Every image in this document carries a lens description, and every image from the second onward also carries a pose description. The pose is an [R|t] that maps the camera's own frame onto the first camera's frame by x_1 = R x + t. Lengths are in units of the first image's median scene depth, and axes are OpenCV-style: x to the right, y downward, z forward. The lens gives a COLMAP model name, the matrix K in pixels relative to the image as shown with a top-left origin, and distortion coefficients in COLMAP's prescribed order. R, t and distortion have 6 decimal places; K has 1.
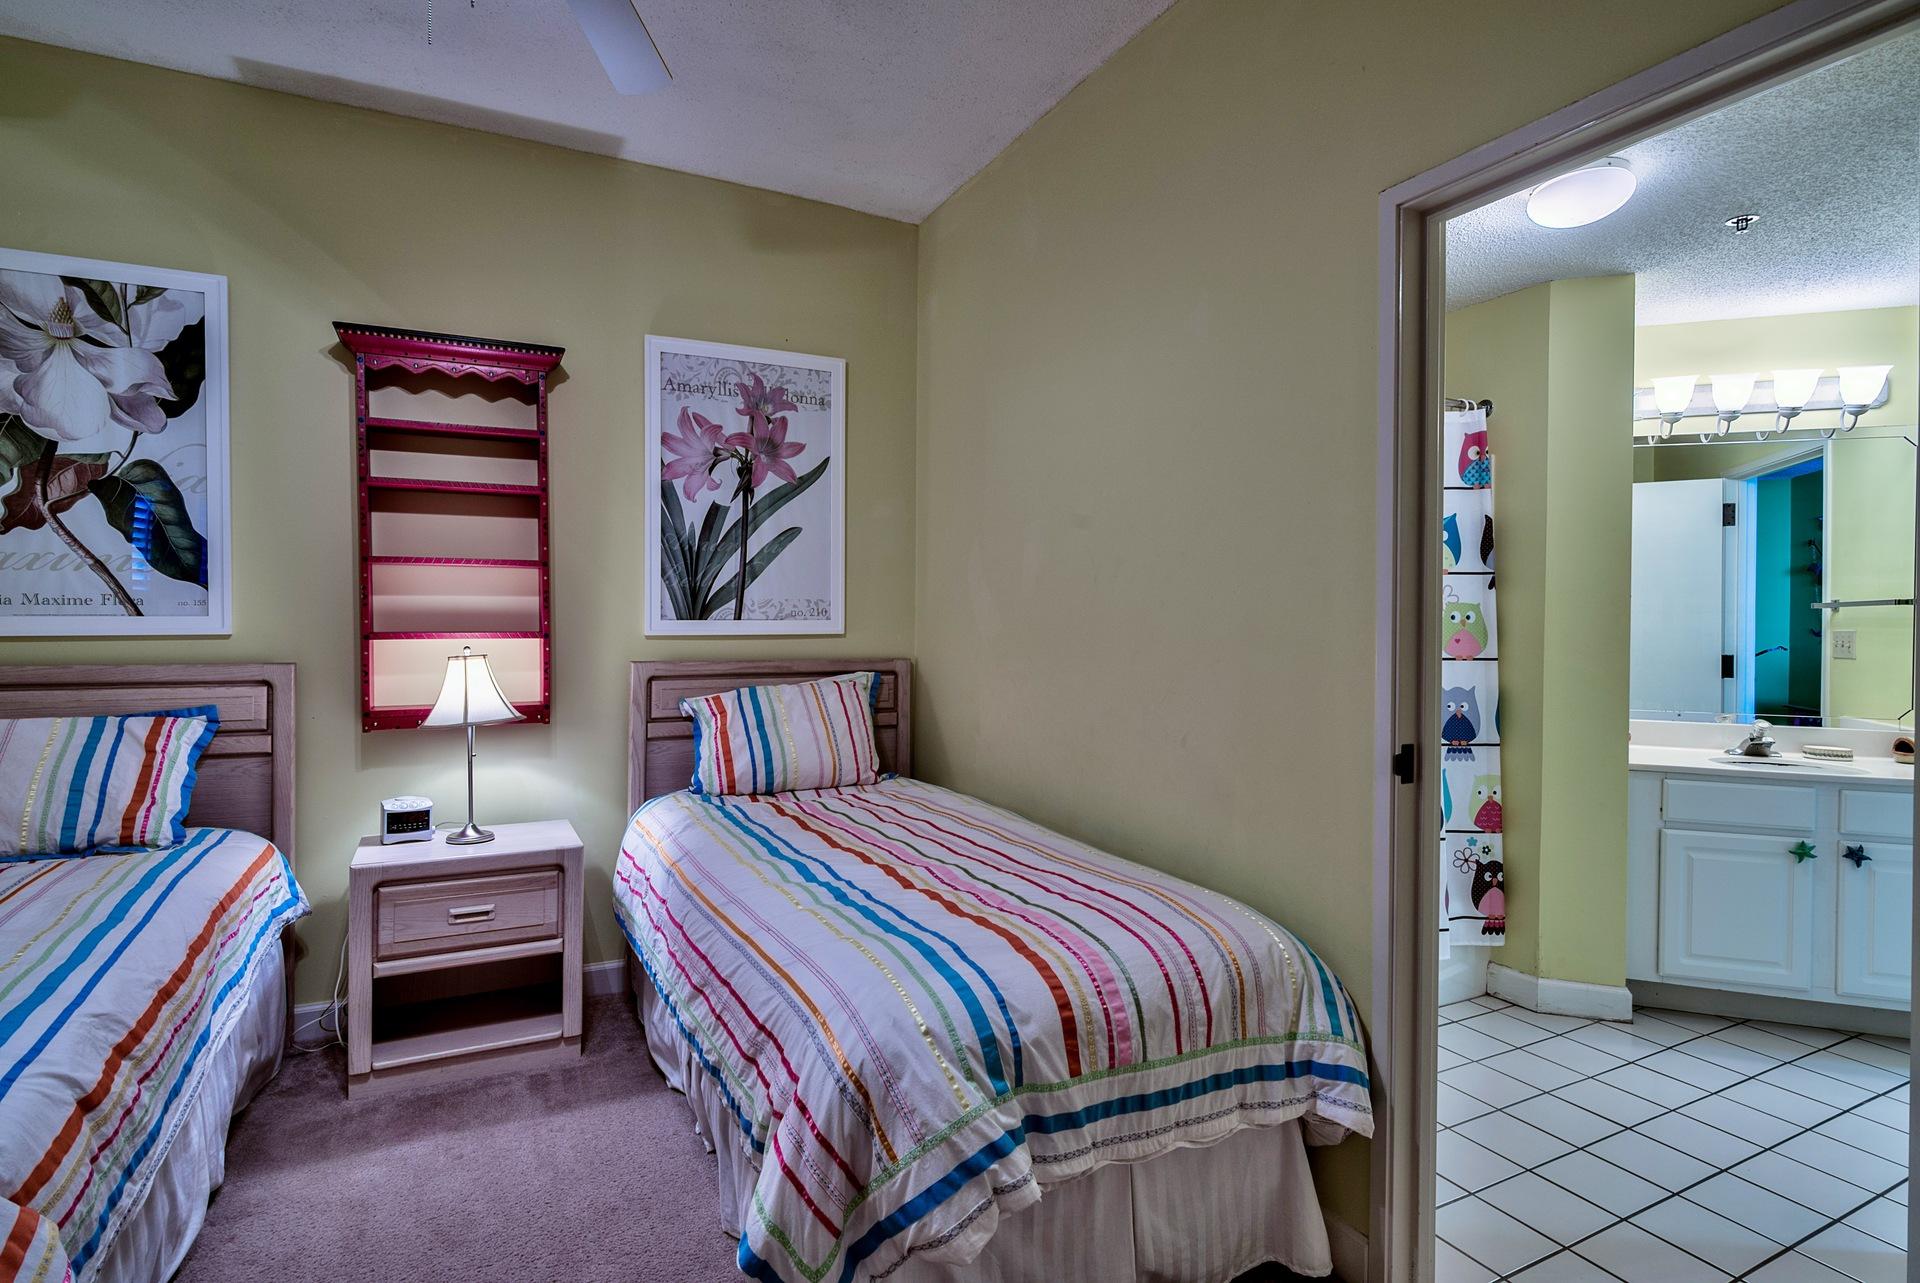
lens RADIAL K [[943.4, 0, 946.9], [0, 943.4, 618.0], [0, 0, 1]] dist [-0.005308, 0.000541]
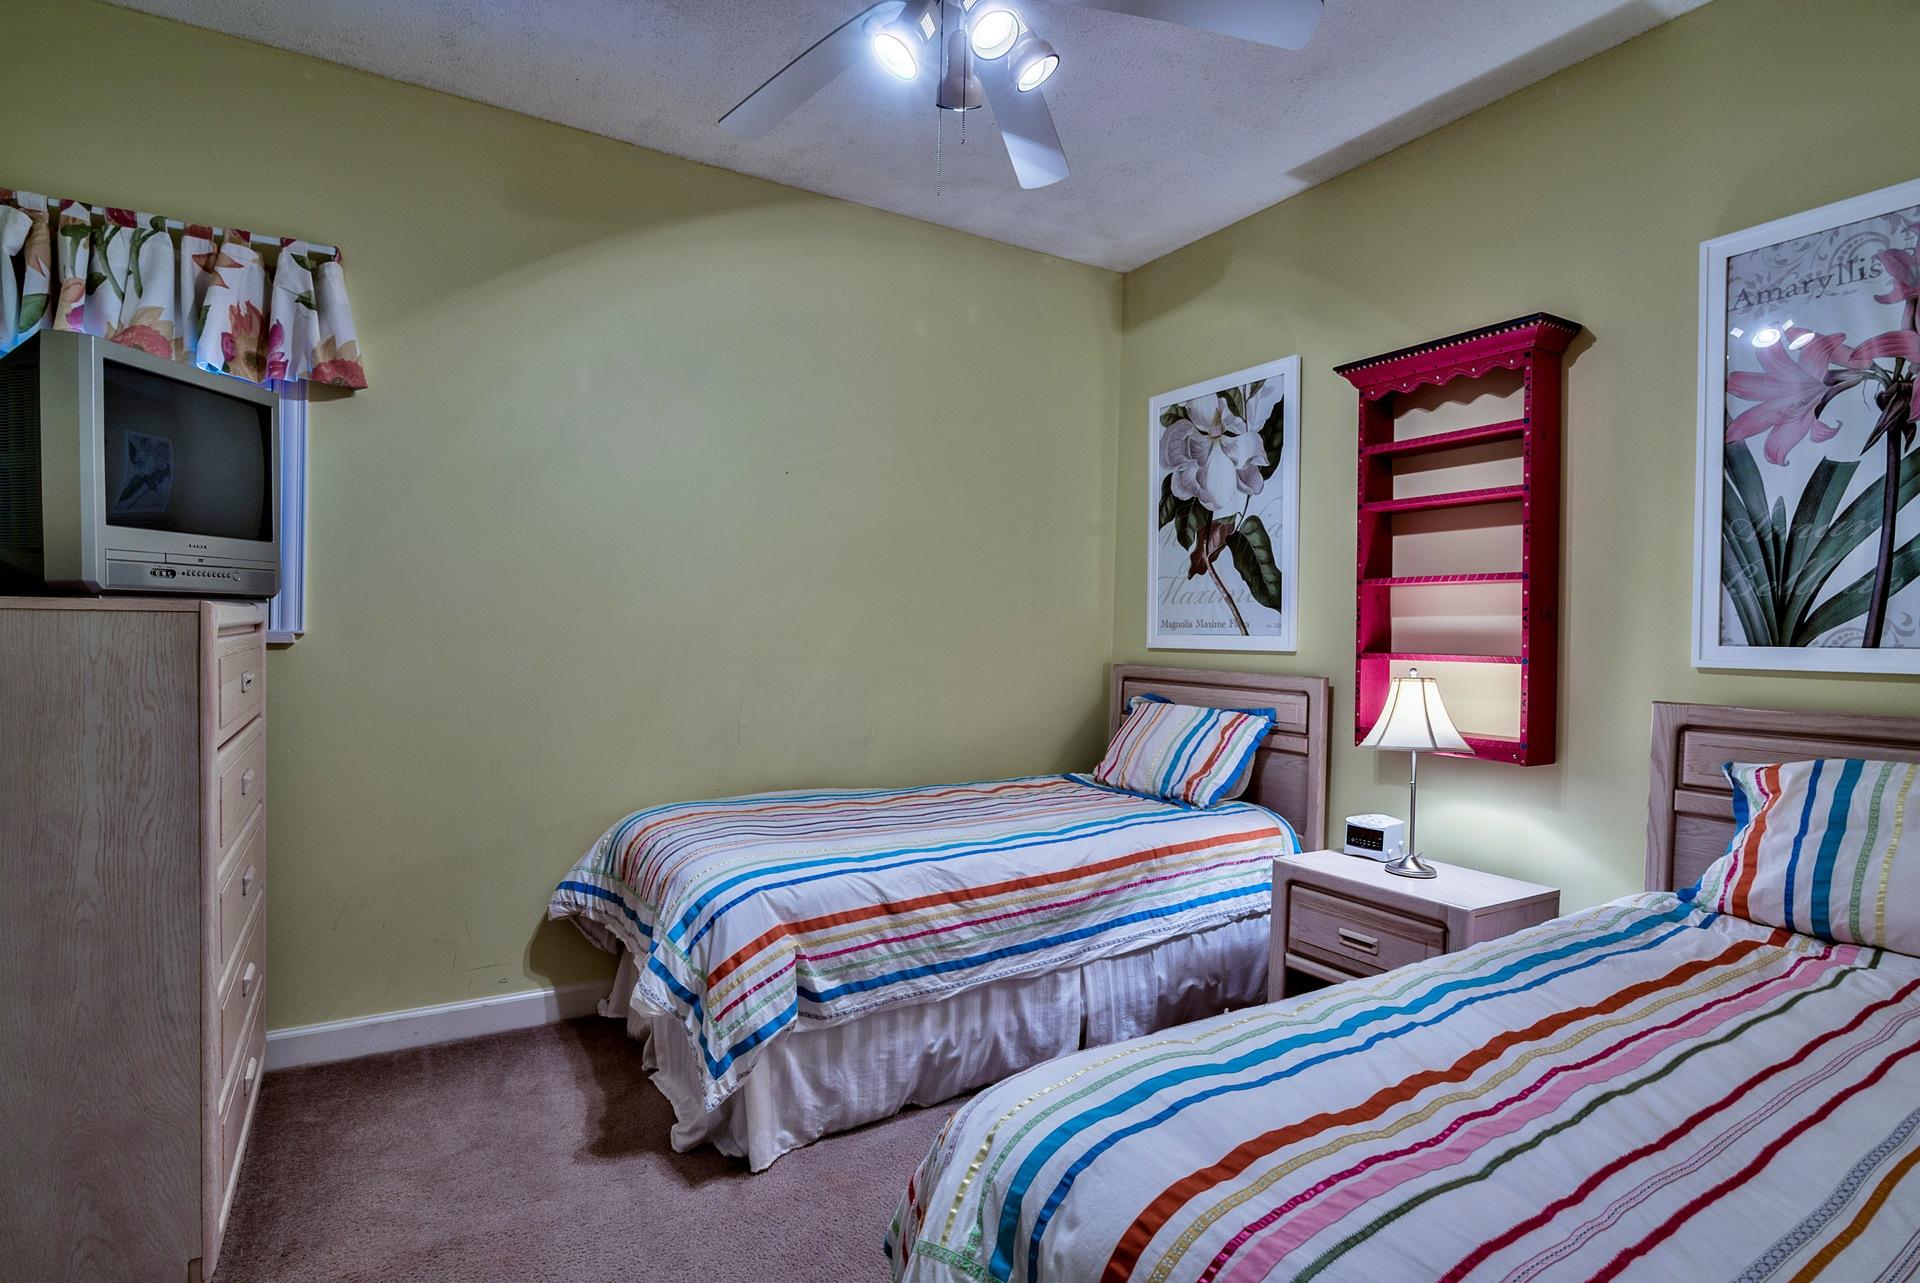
lens RADIAL K [[943.4, 0, 959.7], [0, 943.4, 640.9], [0, 0, 1]] dist [-0.005308, 0.000541]
pose [[0.099970, 0.005334, -0.994976, 0.379218], [-0.018058, 0.999831, 0.003546, 0.007271], [0.994827, 0.017612, 0.100049, 0.437281]]
